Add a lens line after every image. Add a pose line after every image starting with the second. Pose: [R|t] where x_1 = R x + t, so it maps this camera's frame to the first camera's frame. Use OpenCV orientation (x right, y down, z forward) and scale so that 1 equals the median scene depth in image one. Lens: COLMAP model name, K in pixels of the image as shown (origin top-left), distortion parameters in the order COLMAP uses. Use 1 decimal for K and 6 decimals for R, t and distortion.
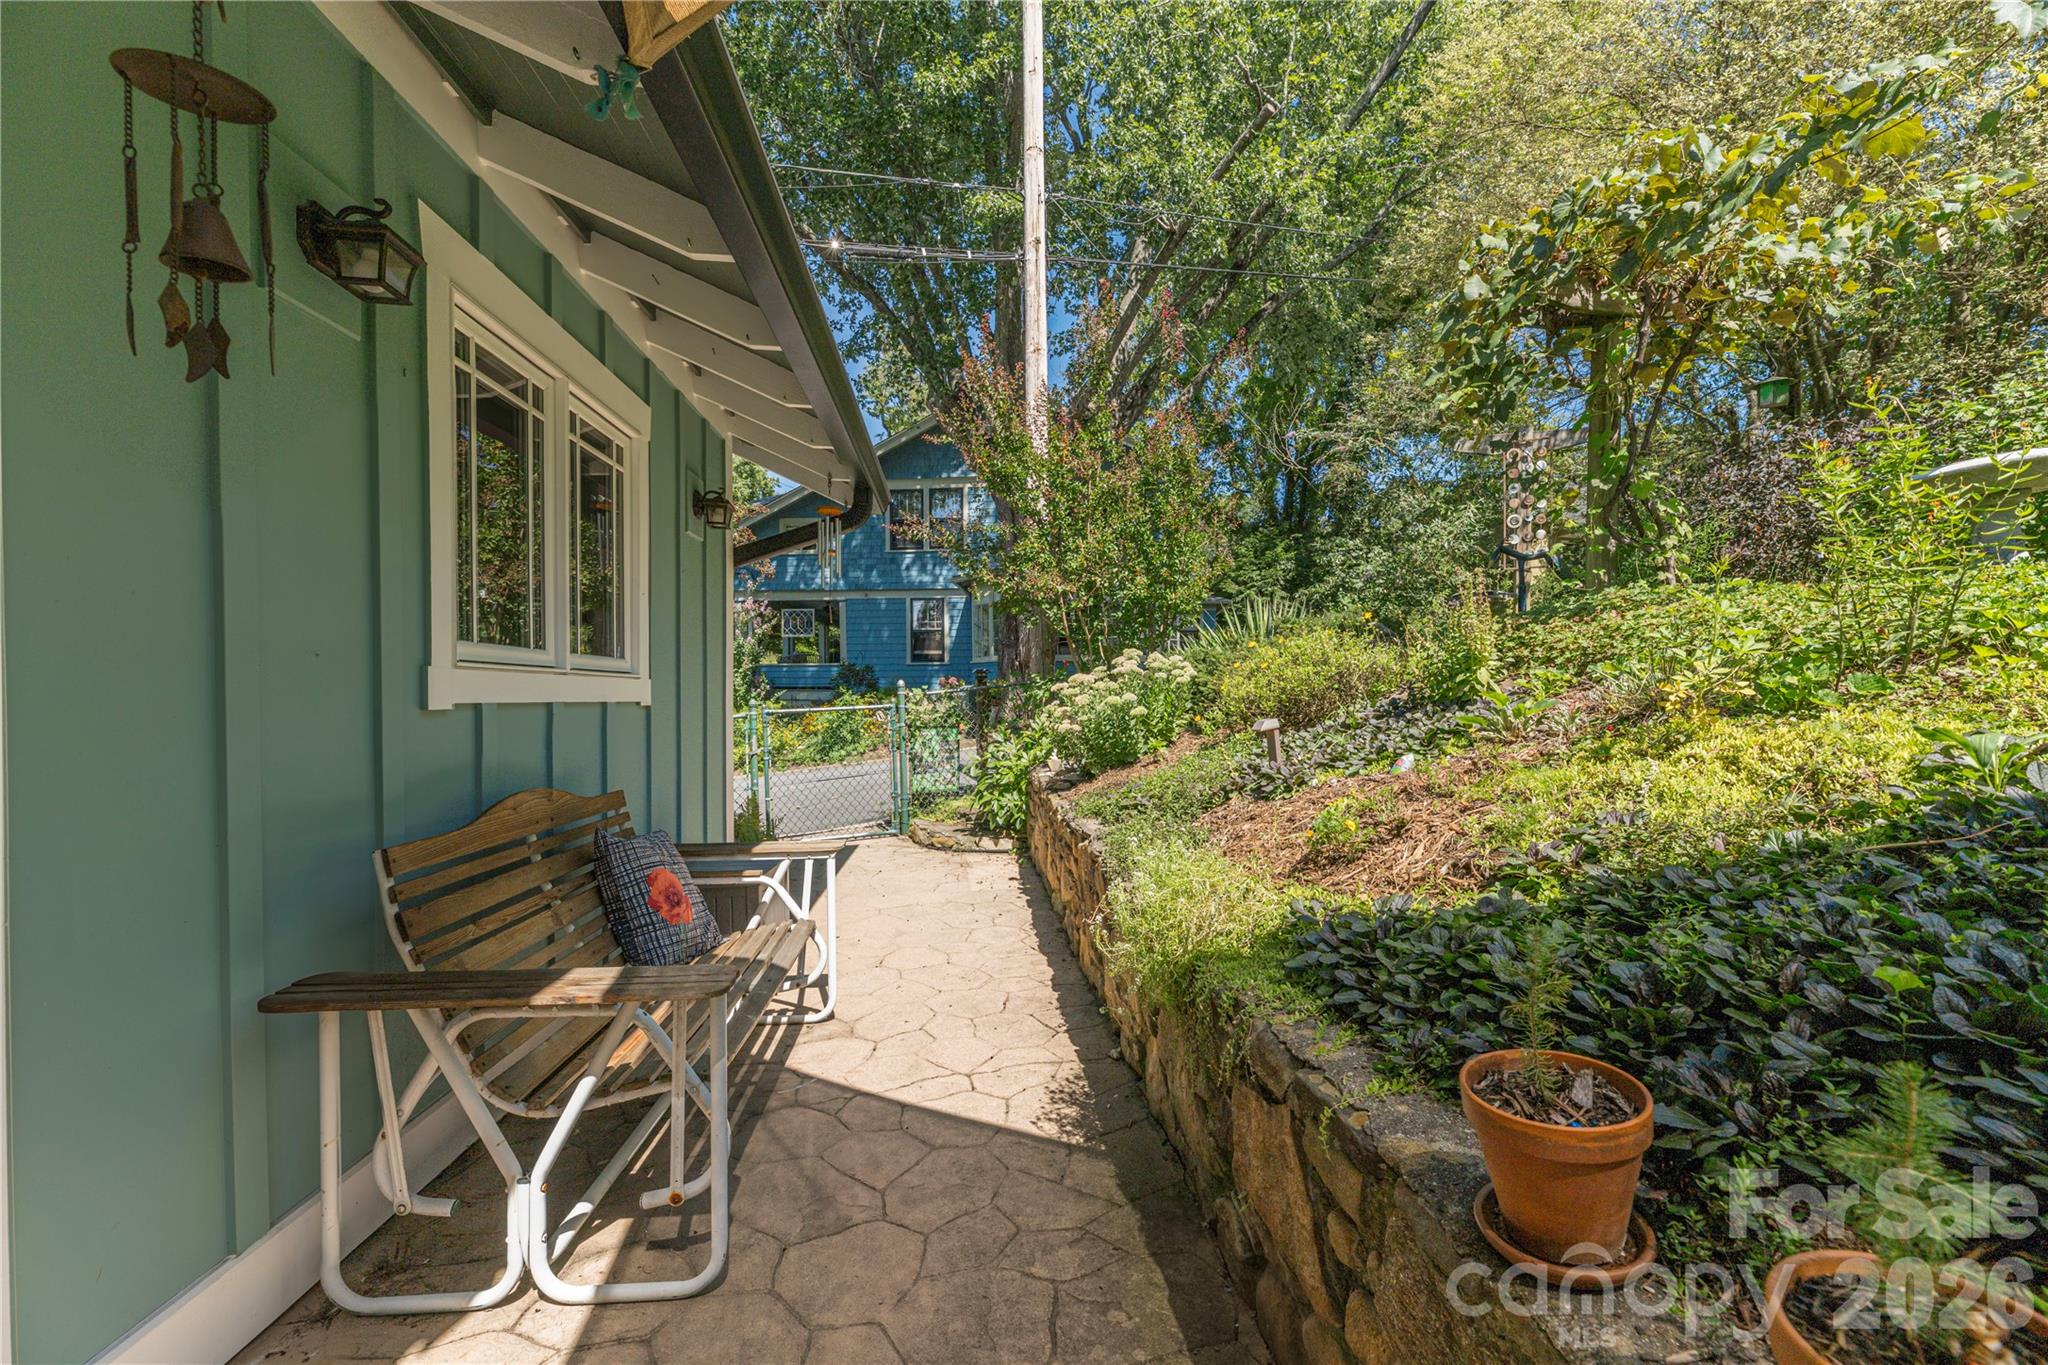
lens RADIAL K [[826.2, 0, 1028.9], [0, 826.2, 668.8], [0, 0, 1]] dist [0.001162, 0.000166]
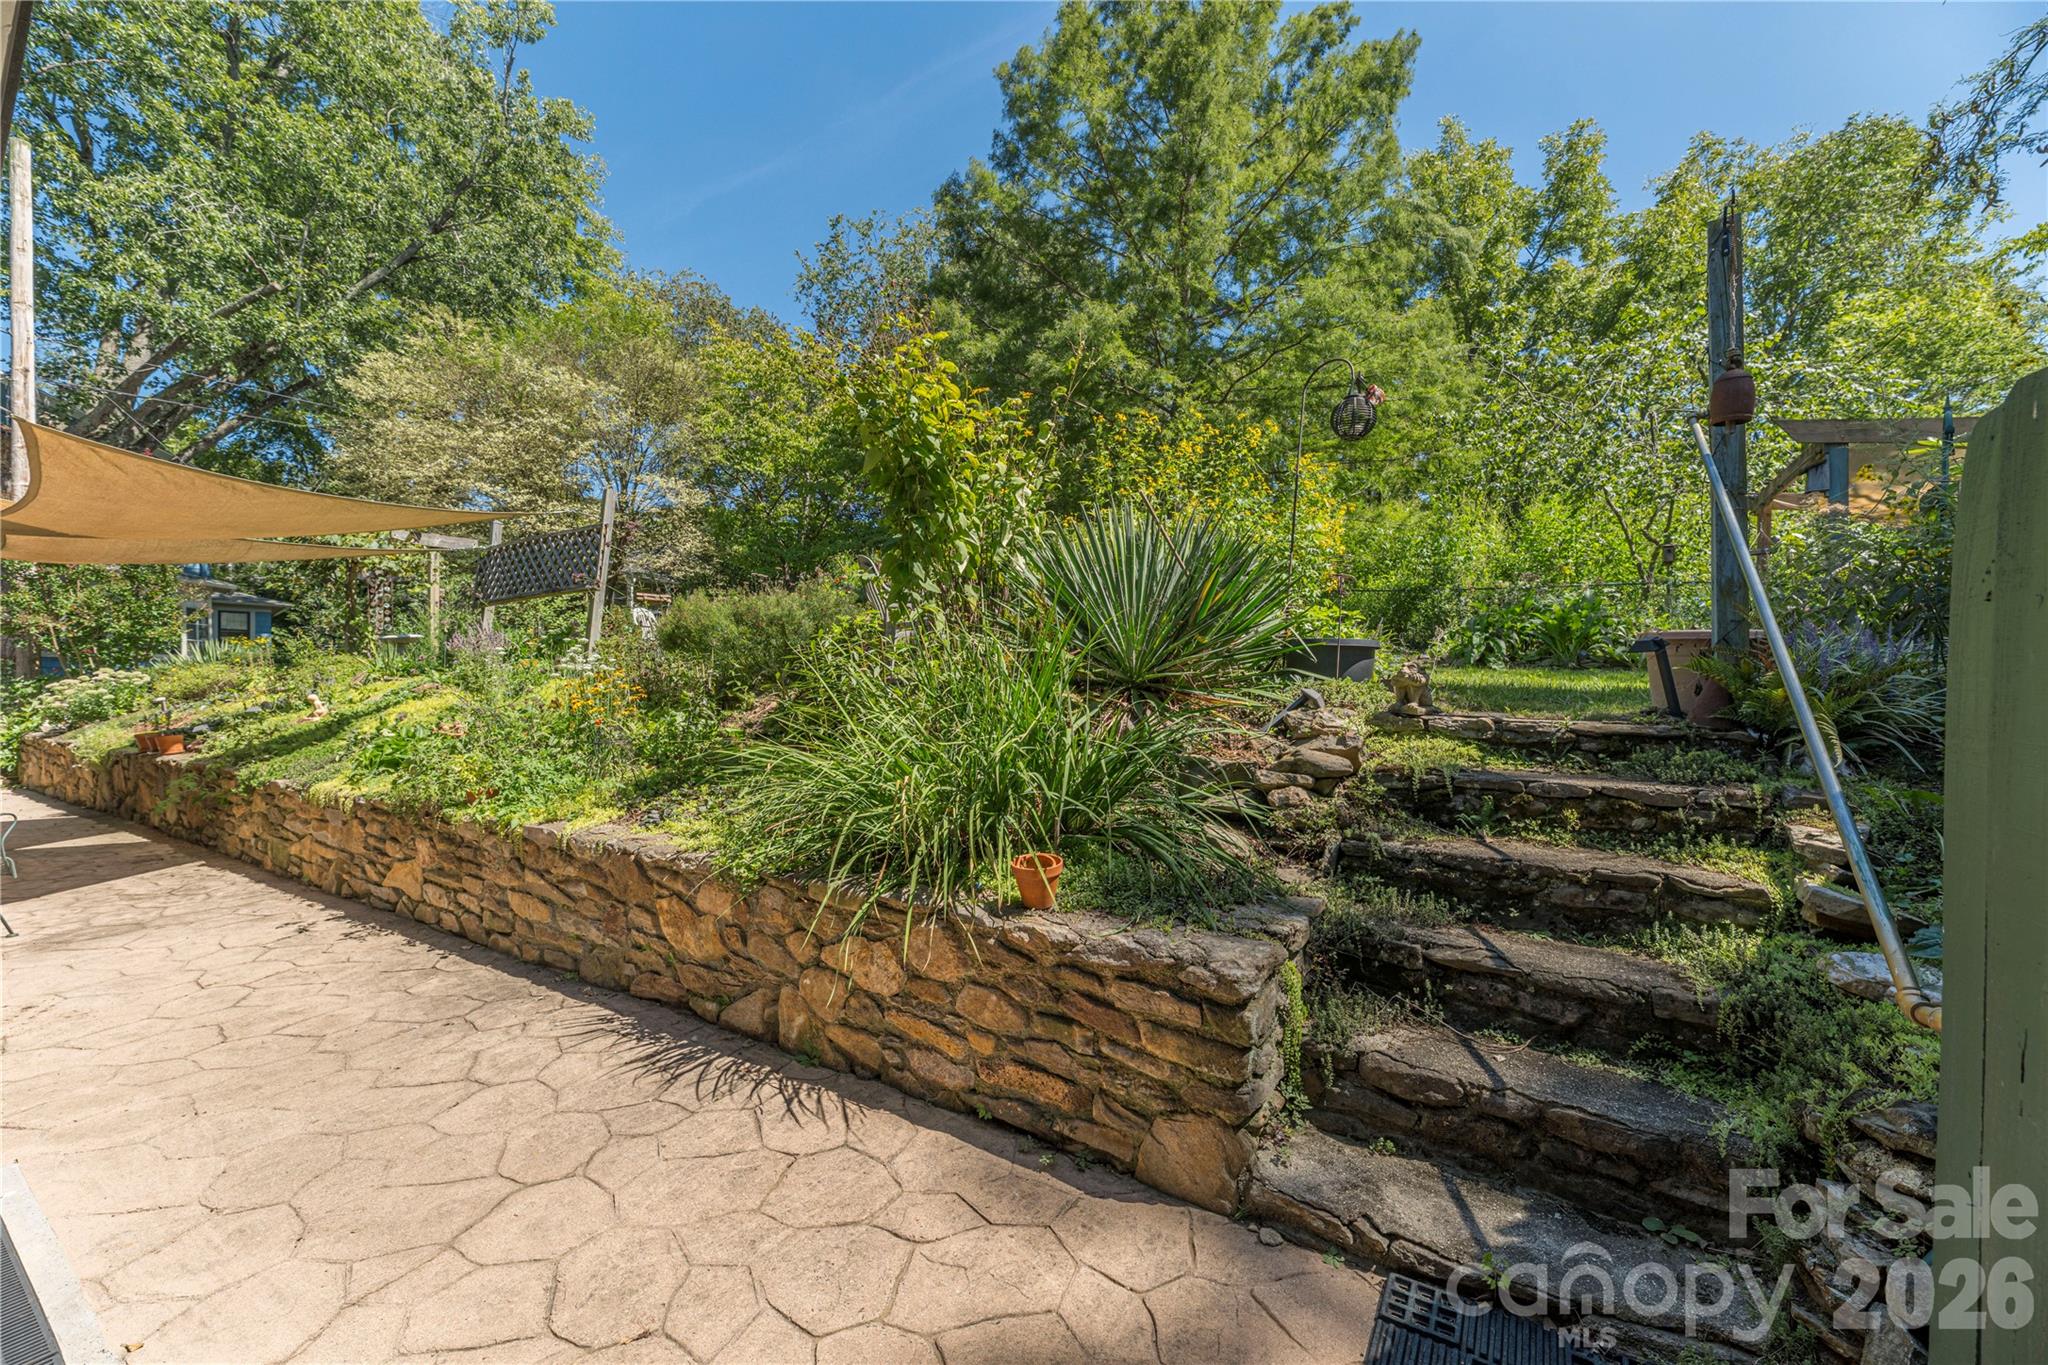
lens RADIAL K [[810.9, 0, 1024.0], [0, 810.9, 682.5], [0, 0, 1]] dist [-0.000871, 0.000303]
pose [[0.598617, 0.007065, 0.801004, -0.109999], [-0.023595, 0.999683, 0.008817, -0.051227], [-0.800688, -0.024178, 0.598594, -1.792032]]
